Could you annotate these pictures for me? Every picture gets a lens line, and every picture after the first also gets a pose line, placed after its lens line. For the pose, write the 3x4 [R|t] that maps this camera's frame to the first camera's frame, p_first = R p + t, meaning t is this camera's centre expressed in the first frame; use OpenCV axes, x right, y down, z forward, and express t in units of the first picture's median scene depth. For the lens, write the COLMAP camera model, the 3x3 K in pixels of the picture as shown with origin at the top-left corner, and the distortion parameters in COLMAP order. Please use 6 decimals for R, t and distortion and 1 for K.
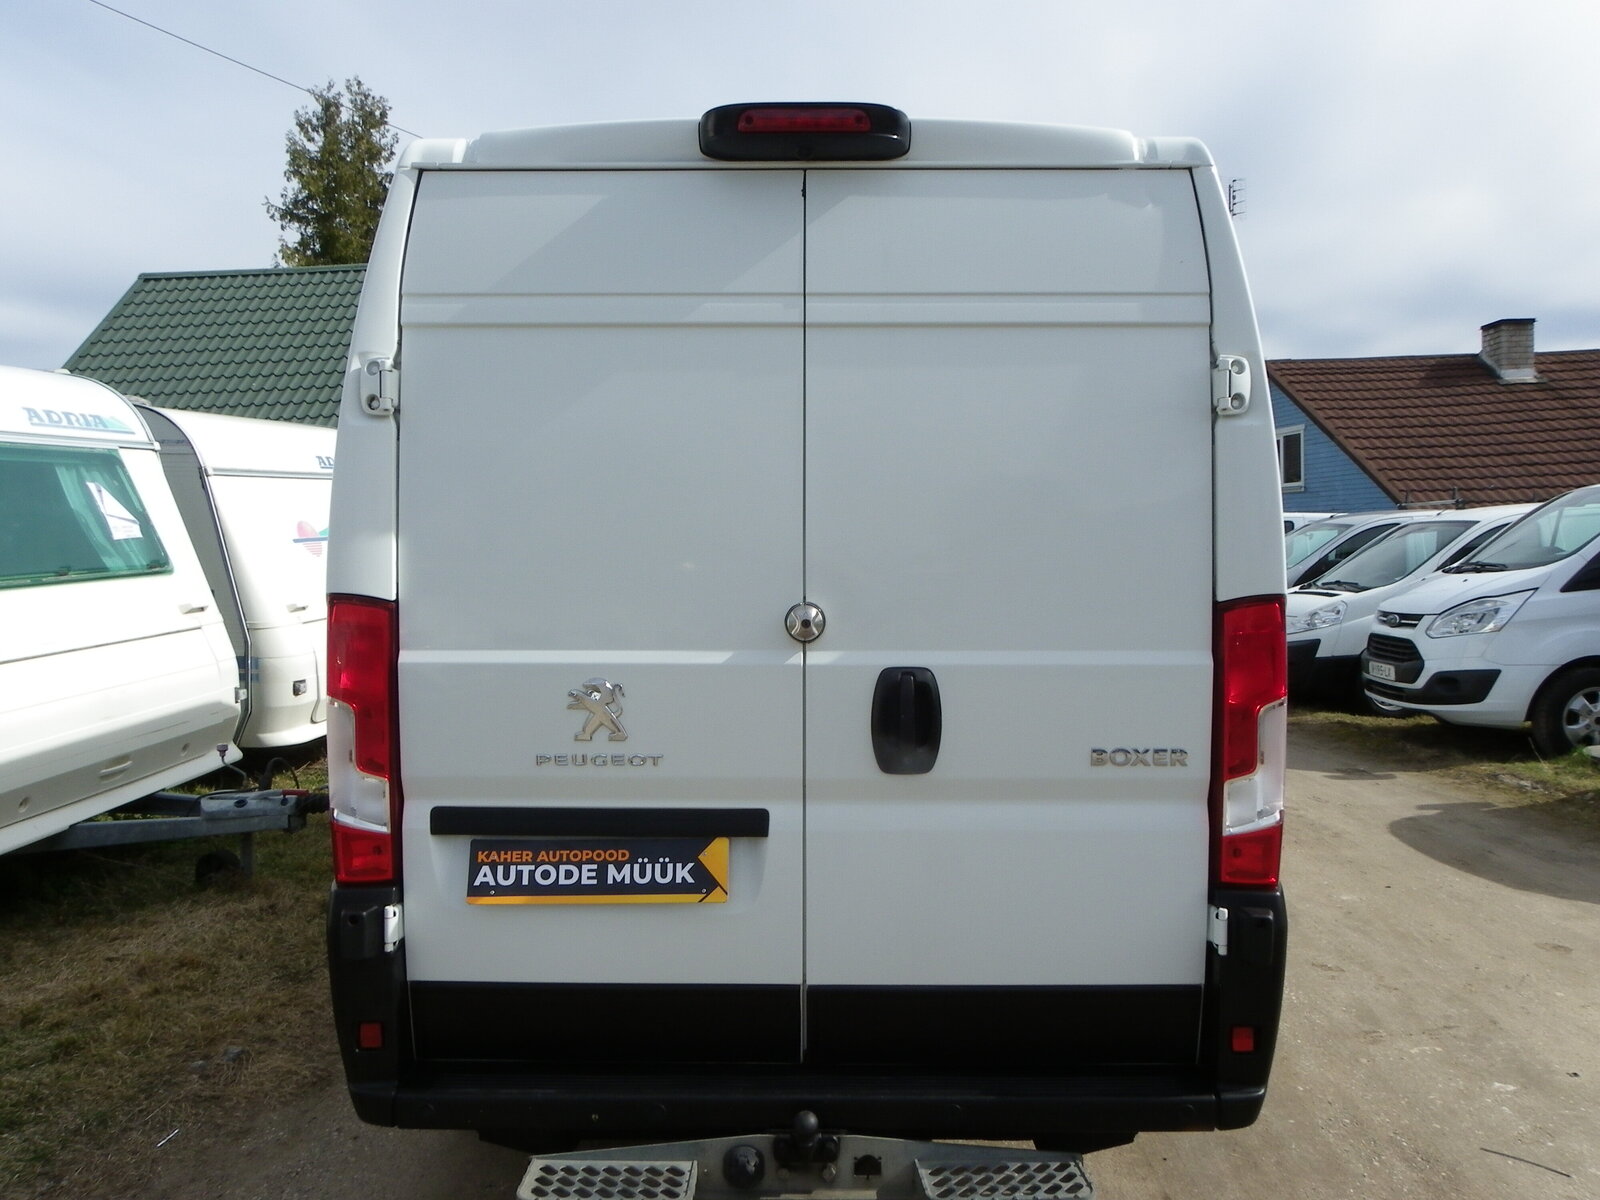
lens RADIAL K [[1207.7, 0, 817.0], [0, 1207.7, 596.7], [0, 0, 1]] dist [-0.026309, 0.010446]
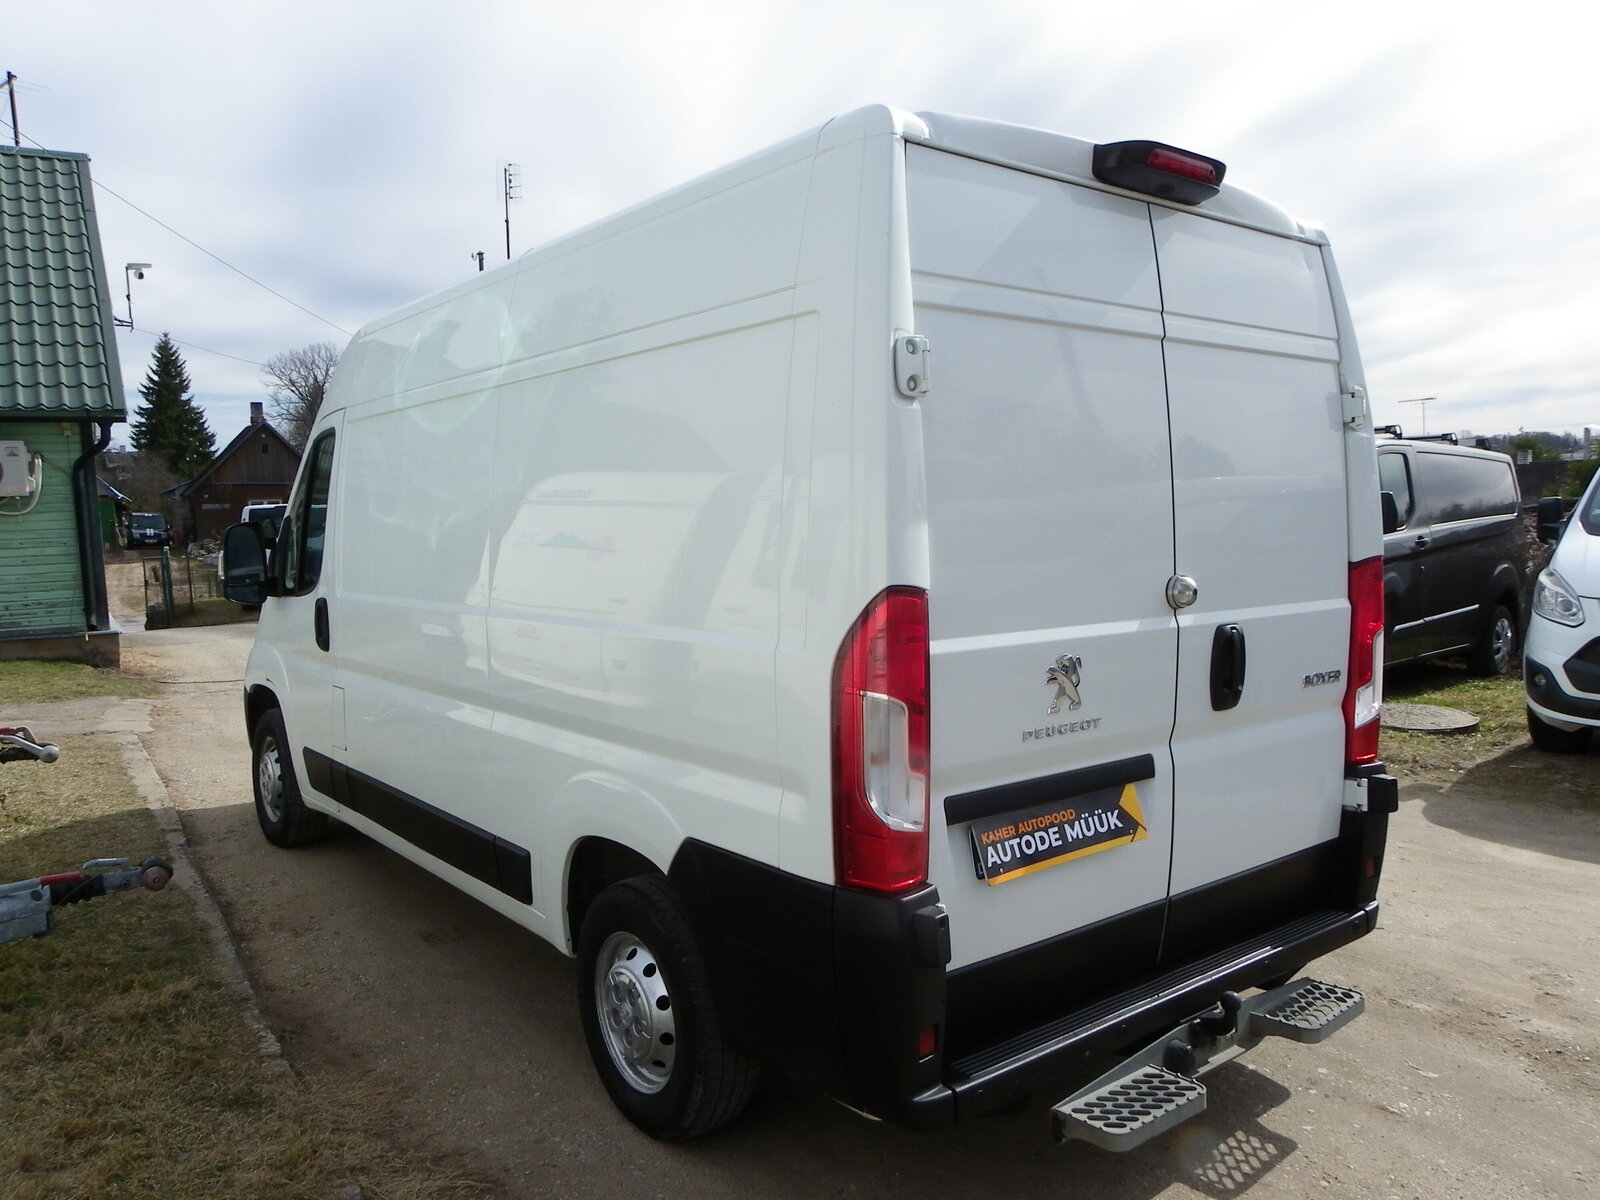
lens RADIAL K [[1207.7, 0, 809.0], [0, 1207.7, 597.5], [0, 0, 1]] dist [-0.026309, 0.010446]
pose [[0.778448, -0.052672, 0.625495, -1.021291], [0.038635, 0.998604, 0.036009, -0.029144], [-0.626519, -0.003865, 0.779397, 0.303255]]
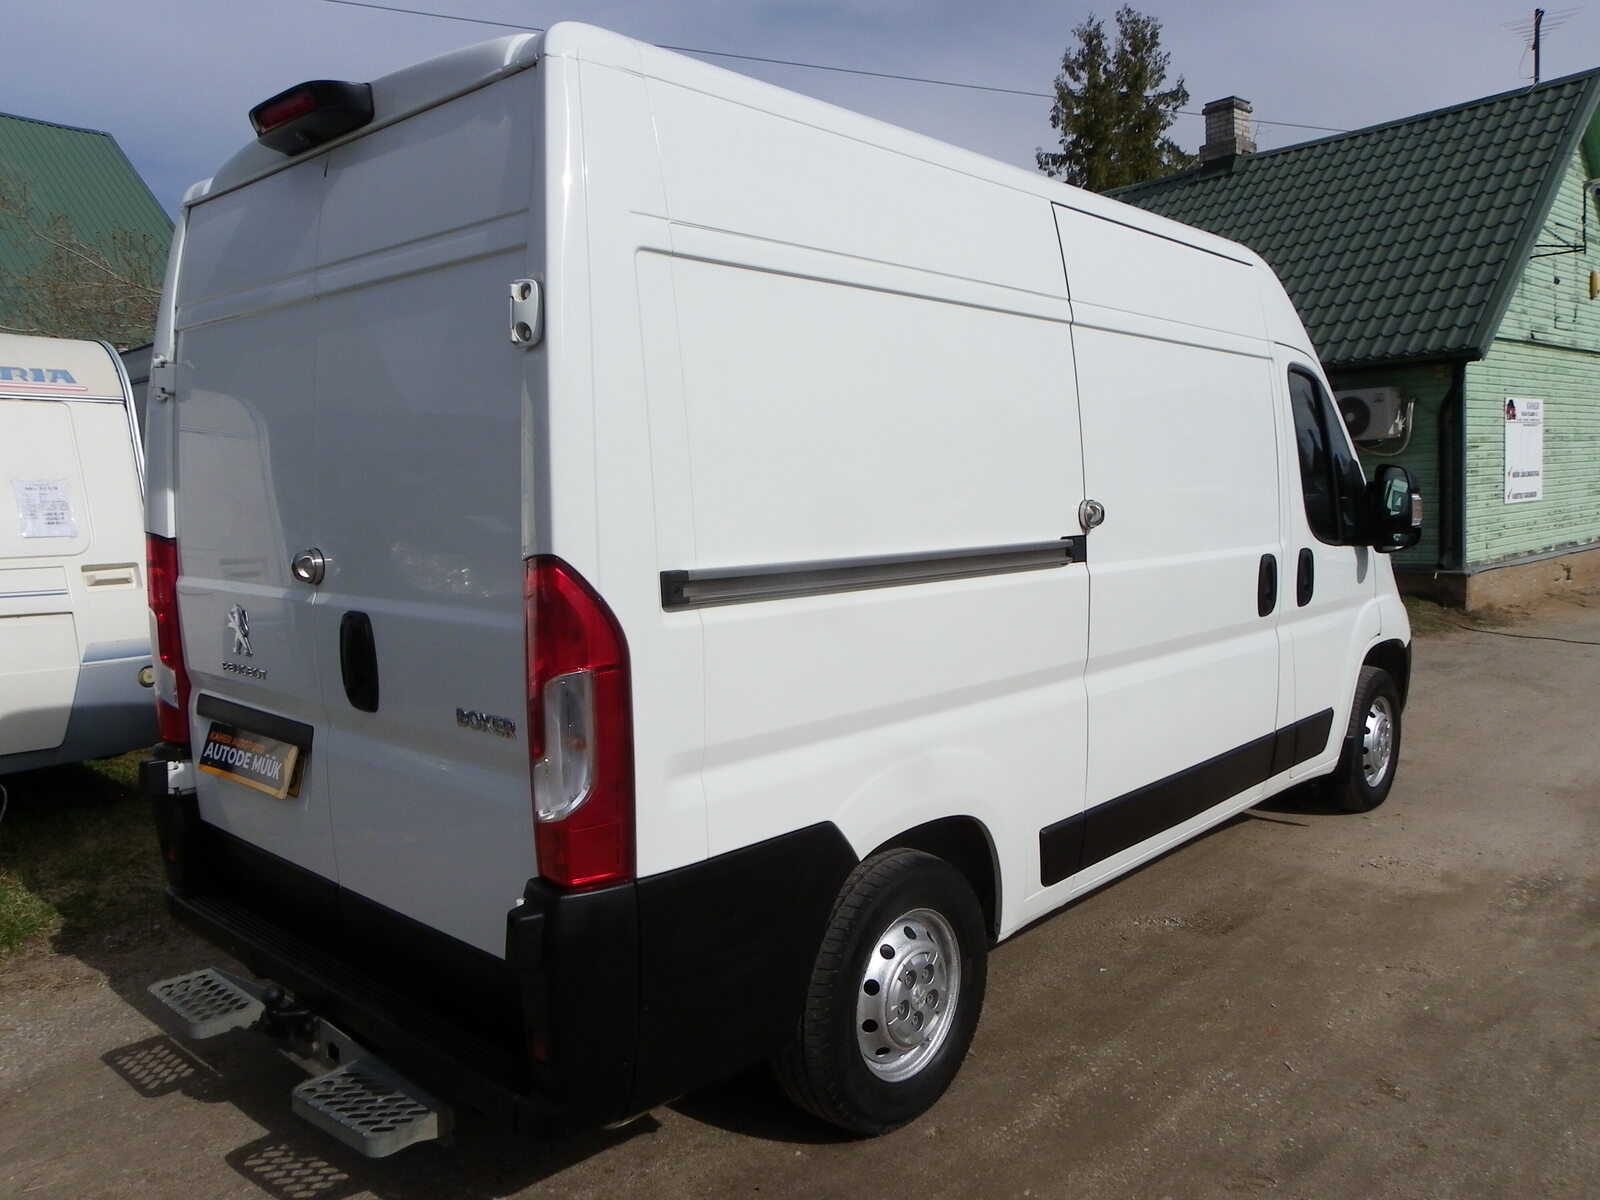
lens RADIAL K [[1207.7, 0, 808.4], [0, 1207.7, 595.6], [0, 0, 1]] dist [-0.026309, 0.010446]
pose [[0.744940, 0.055452, -0.664823, 1.066851], [-0.012764, 0.997542, 0.068901, -0.033786], [0.667009, -0.042841, 0.743817, 0.469717]]
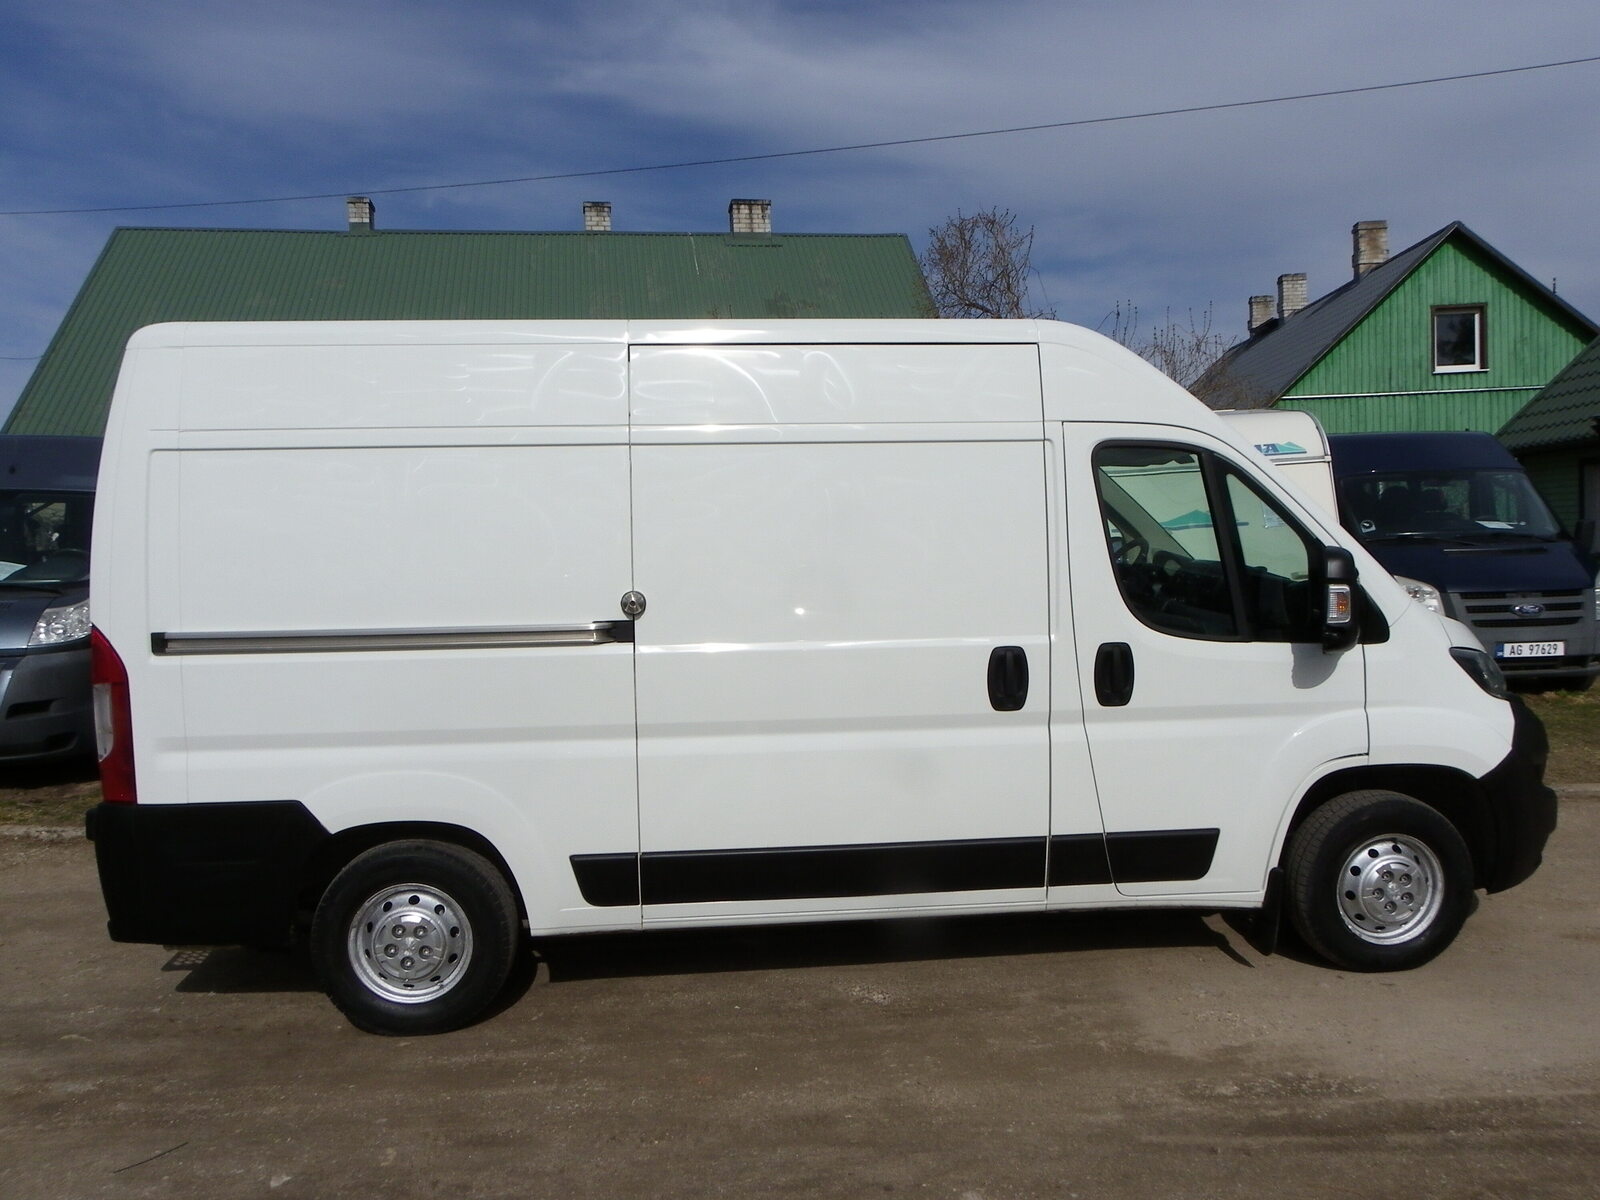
lens RADIAL K [[1207.7, 0, 808.2], [0, 1207.7, 601.1], [0, 0, 1]] dist [-0.026309, 0.010446]
pose [[0.096166, 0.066944, -0.993112, 1.998097], [-0.018811, 0.997680, 0.065430, -0.145332], [0.995188, 0.012389, 0.097202, 1.727329]]
